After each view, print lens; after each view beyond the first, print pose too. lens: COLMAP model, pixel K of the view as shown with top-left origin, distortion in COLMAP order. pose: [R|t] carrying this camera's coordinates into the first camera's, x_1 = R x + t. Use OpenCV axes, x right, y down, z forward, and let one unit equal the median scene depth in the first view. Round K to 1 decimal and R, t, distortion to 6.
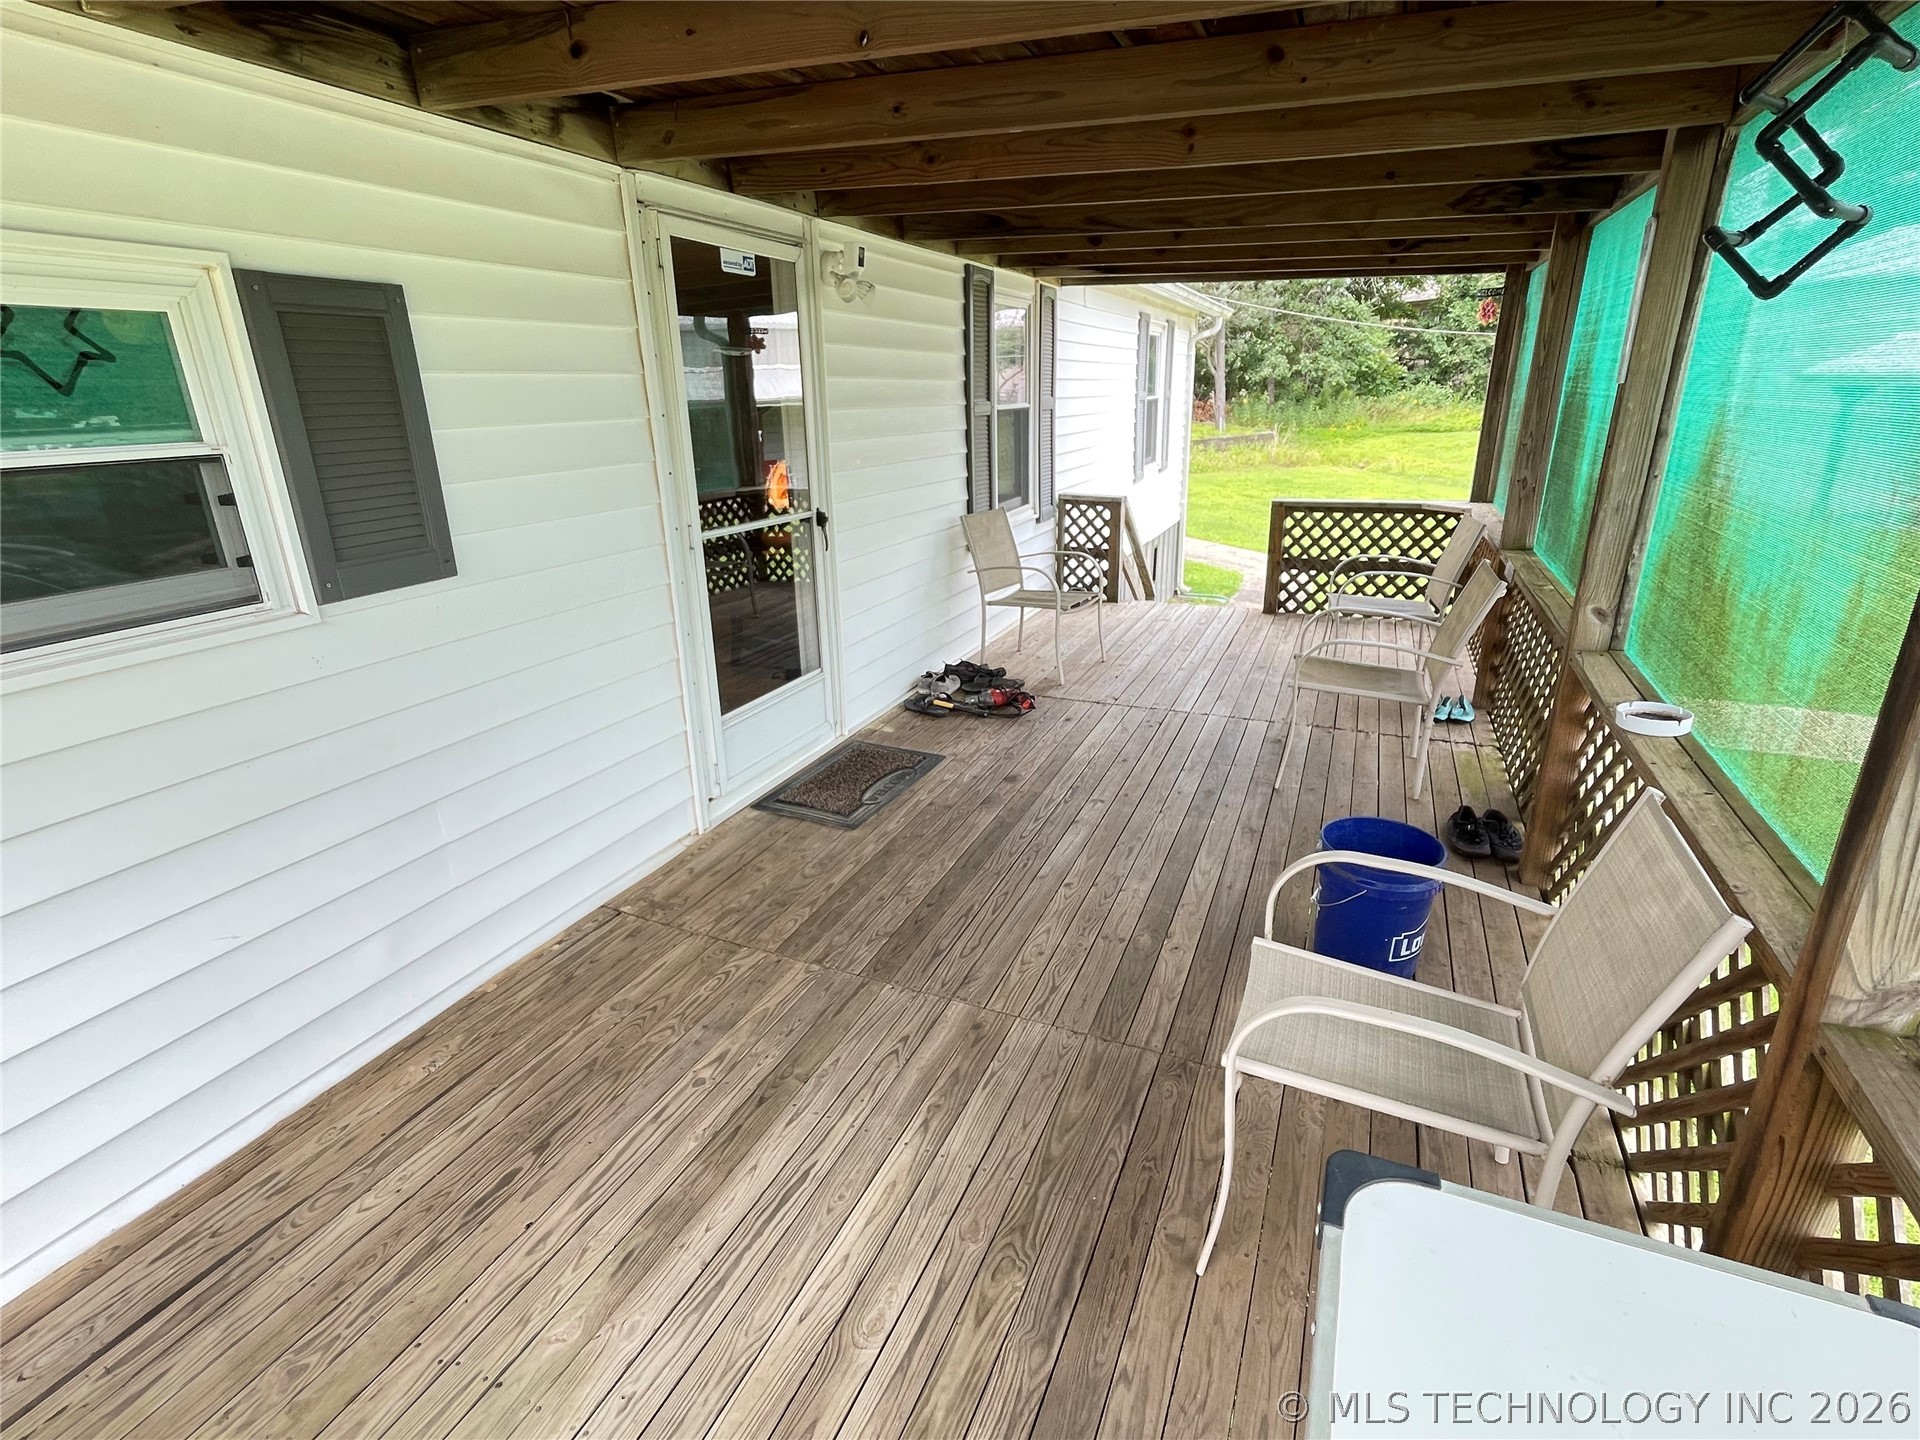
lens RADIAL K [[931.5, 0, 966.4], [0, 931.5, 715.0], [0, 0, 1]] dist [0.003499, 0.000815]
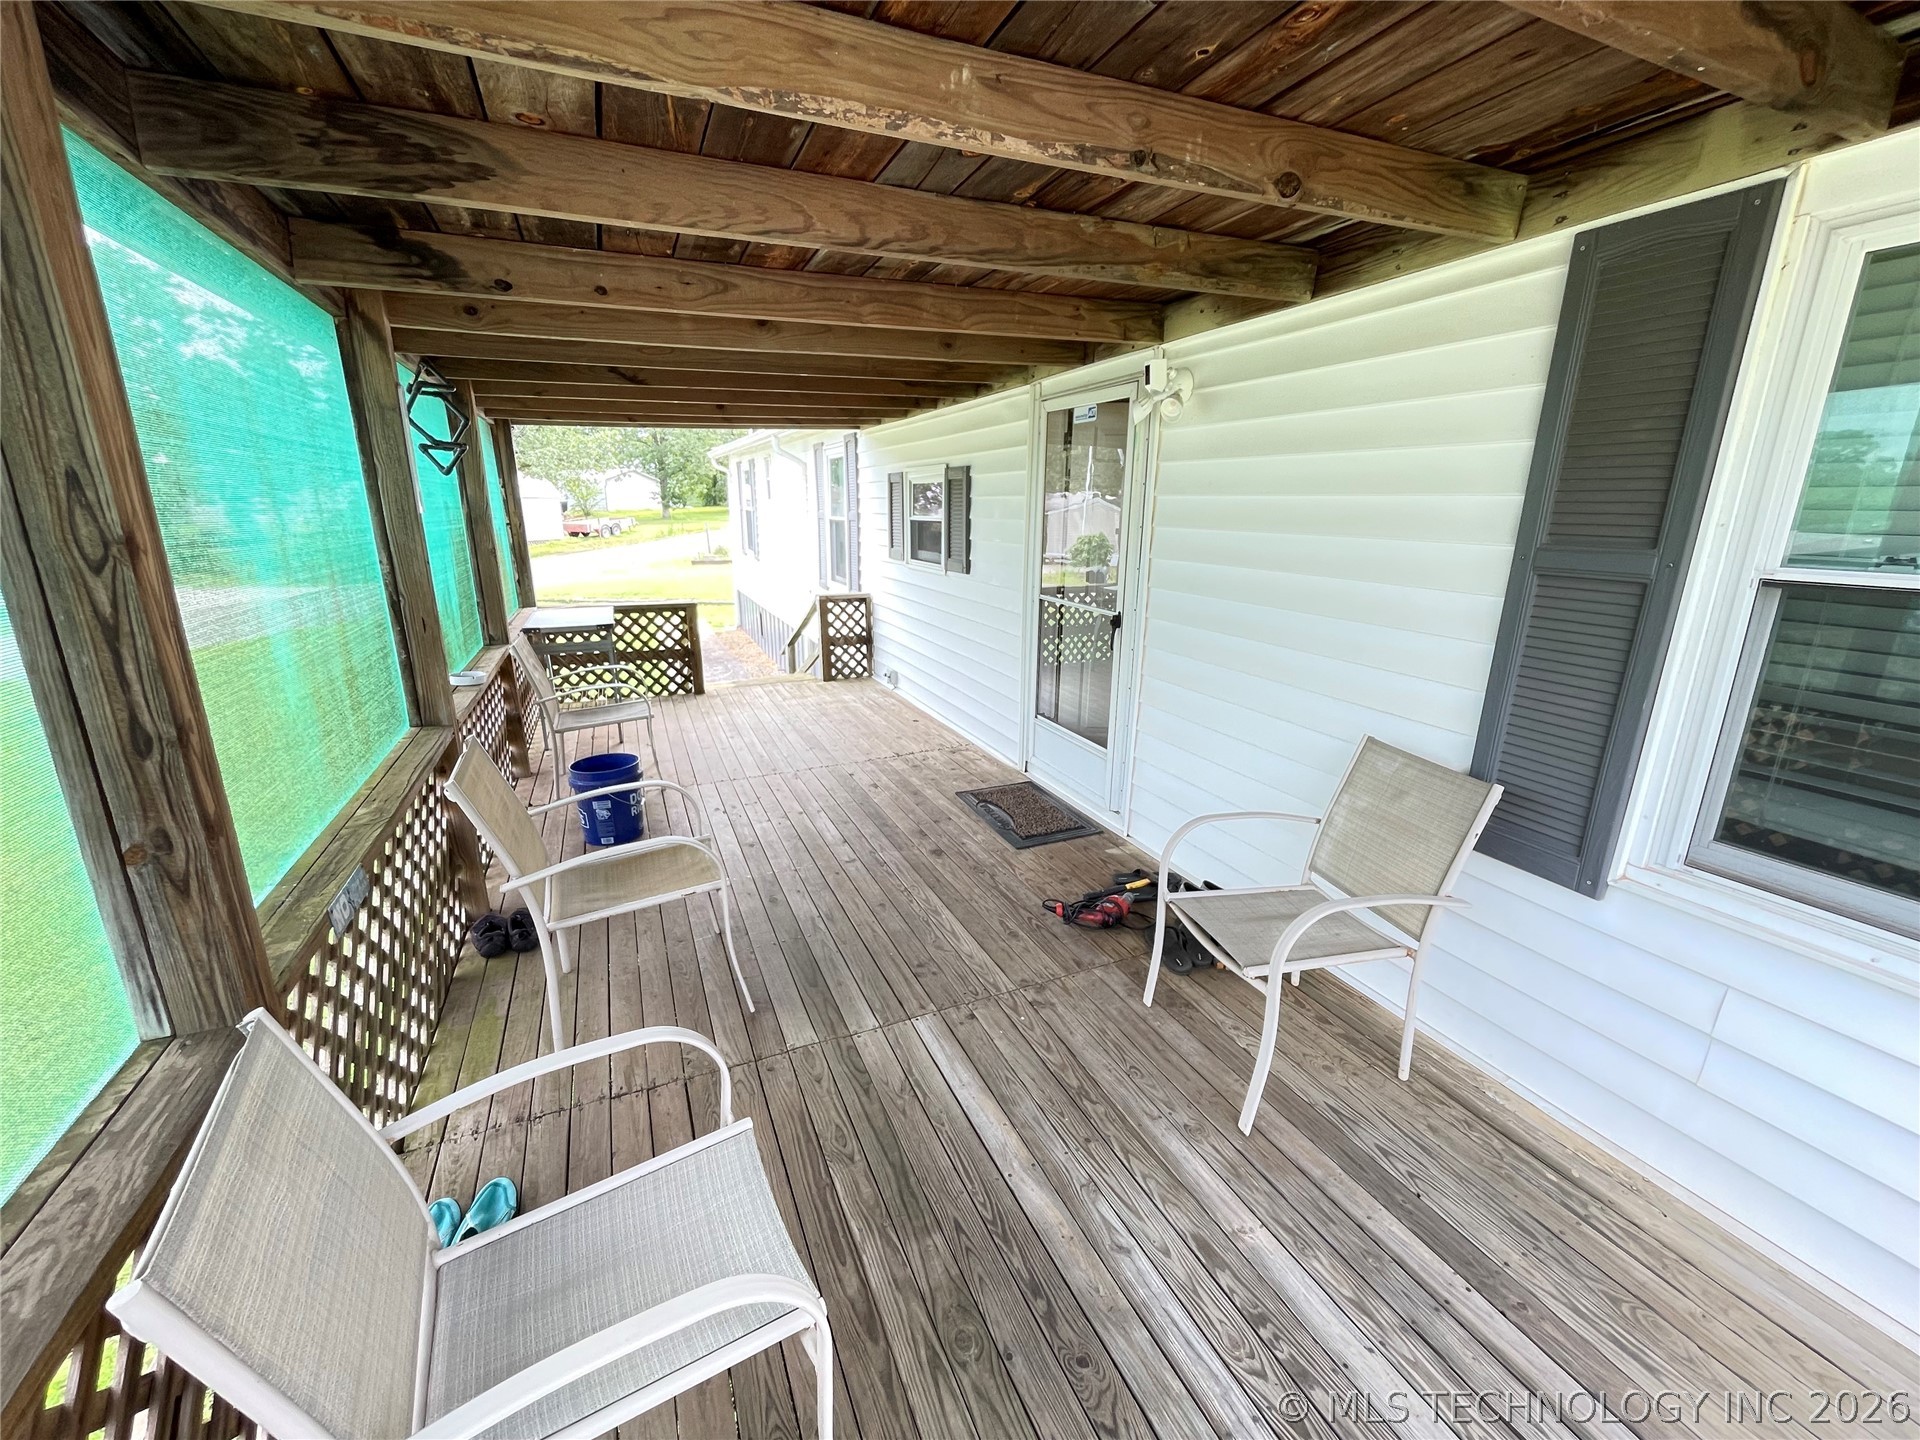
lens RADIAL K [[781.5, 0, 961.1], [0, 781.5, 721.5], [0, 0, 1]] dist [-0.003043, 0.000264]
pose [[-0.685884, 0.201542, -0.699246, 0.691488], [-0.240973, 0.843770, 0.479567, -0.549684], [0.686655, 0.497427, -0.530161, 1.534856]]
